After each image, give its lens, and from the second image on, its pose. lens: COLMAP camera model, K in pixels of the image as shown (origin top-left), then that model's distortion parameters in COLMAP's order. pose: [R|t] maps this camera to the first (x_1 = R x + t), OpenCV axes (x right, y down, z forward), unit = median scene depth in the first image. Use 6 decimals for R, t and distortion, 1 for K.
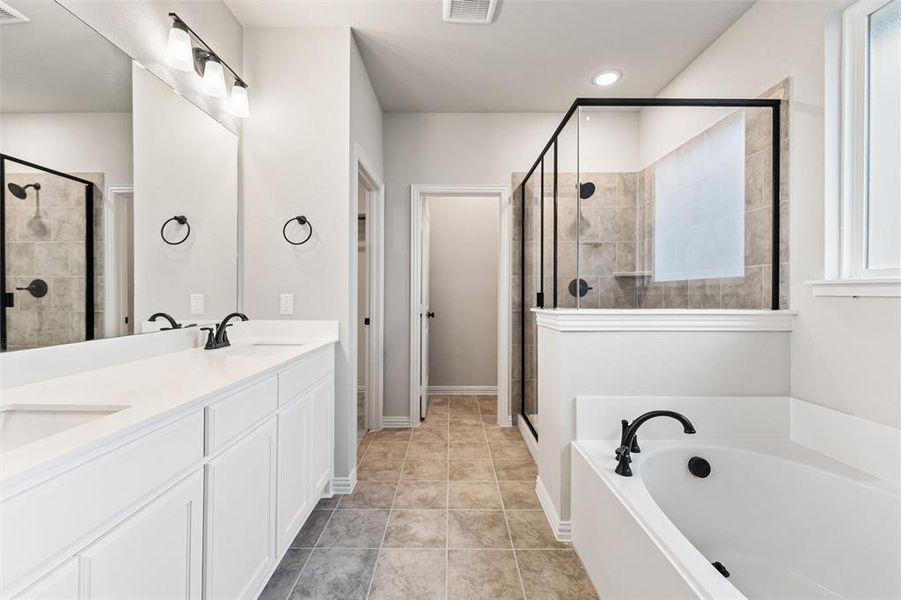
lens RADIAL K [[389.8, 0, 451.0], [0, 389.8, 294.2], [0, 0, 1]] dist [0.000226, -0.000044]
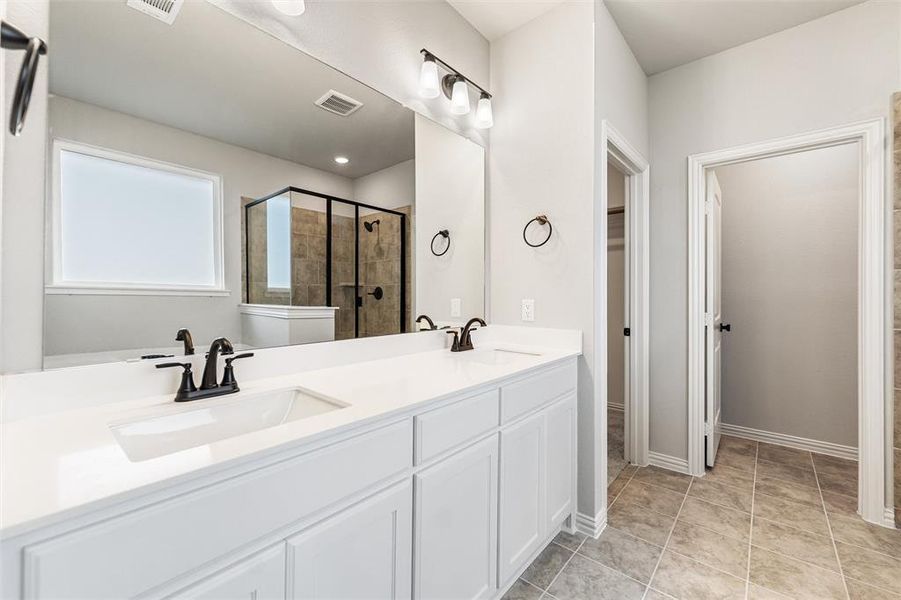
lens RADIAL K [[379.5, 0, 435.6], [0, 379.5, 292.2], [0, 0, 1]] dist [-0.001737, -0.000388]
pose [[0.748724, -0.004481, -0.662866, 0.023667], [-0.003671, 0.999934, -0.010905, -0.007086], [0.662871, 0.010599, 0.748658, 0.151538]]
